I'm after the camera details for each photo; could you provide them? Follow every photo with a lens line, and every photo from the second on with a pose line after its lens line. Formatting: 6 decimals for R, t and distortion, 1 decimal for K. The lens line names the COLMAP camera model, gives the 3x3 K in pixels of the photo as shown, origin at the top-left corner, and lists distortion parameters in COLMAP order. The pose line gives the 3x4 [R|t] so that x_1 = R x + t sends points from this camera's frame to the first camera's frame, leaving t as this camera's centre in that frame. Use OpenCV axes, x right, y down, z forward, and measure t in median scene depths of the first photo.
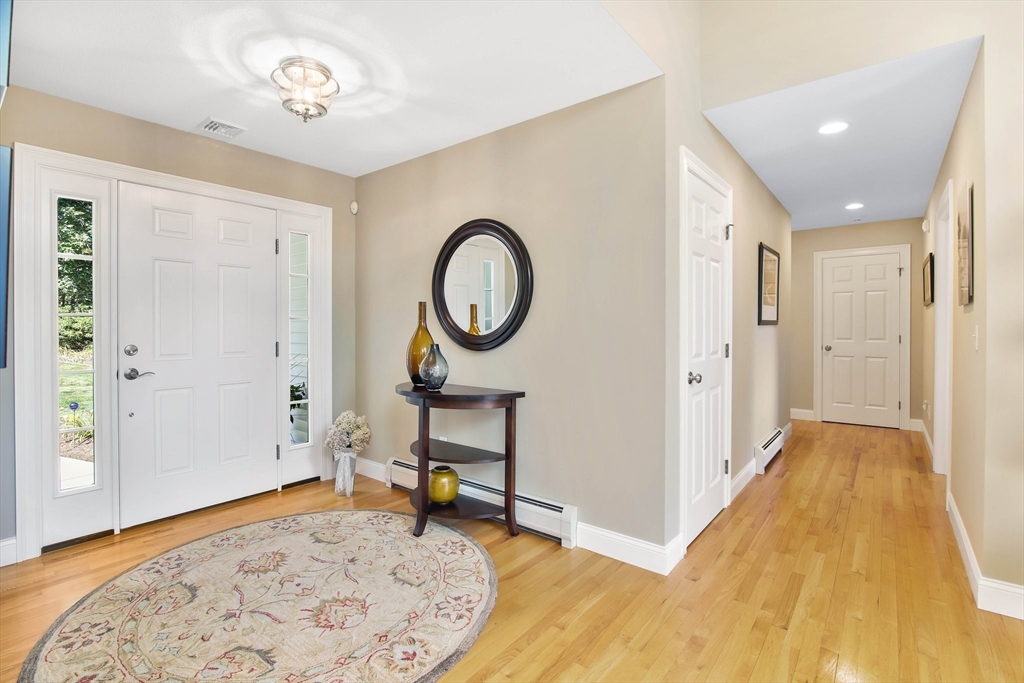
lens RADIAL K [[474.8, 0, 511.1], [0, 474.8, 333.2], [0, 0, 1]] dist [0.000459, -0.000136]
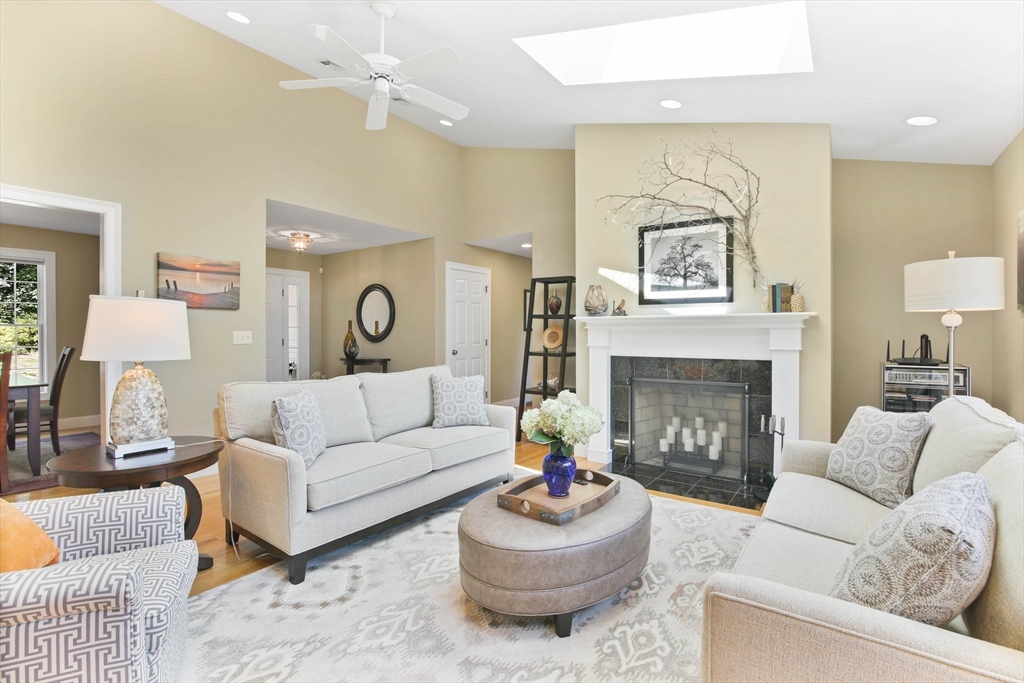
lens RADIAL K [[464.8, 0, 512.0], [0, 464.8, 341.5], [0, 0, 1]] dist [-0.000561, -0.000019]
pose [[0.998989, -0.006326, 0.044505, 0.478676], [0.006225, 0.999978, 0.002402, 0.032051], [-0.044519, -0.002122, 0.999006, -1.227663]]
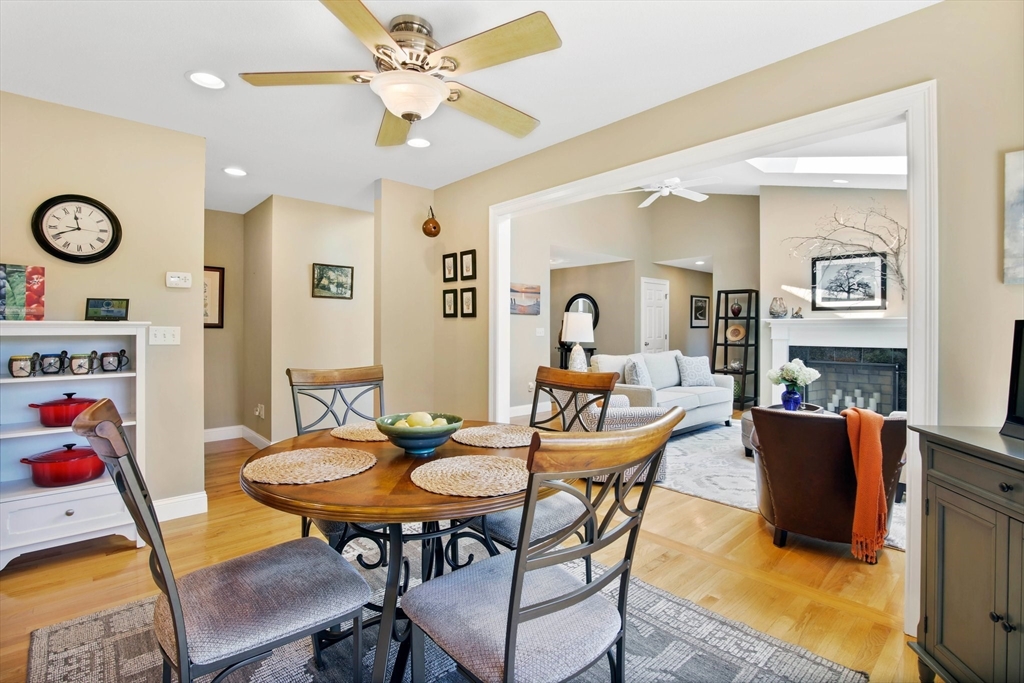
lens RADIAL K [[474.8, 0, 511.1], [0, 474.8, 333.2], [0, 0, 1]] dist [0.000459, -0.000136]
pose [[0.988370, -0.001412, -0.152061, -0.045533], [-0.000058, 0.999953, -0.009658, 0.046282], [0.152068, 0.009555, 0.988324, -2.078202]]
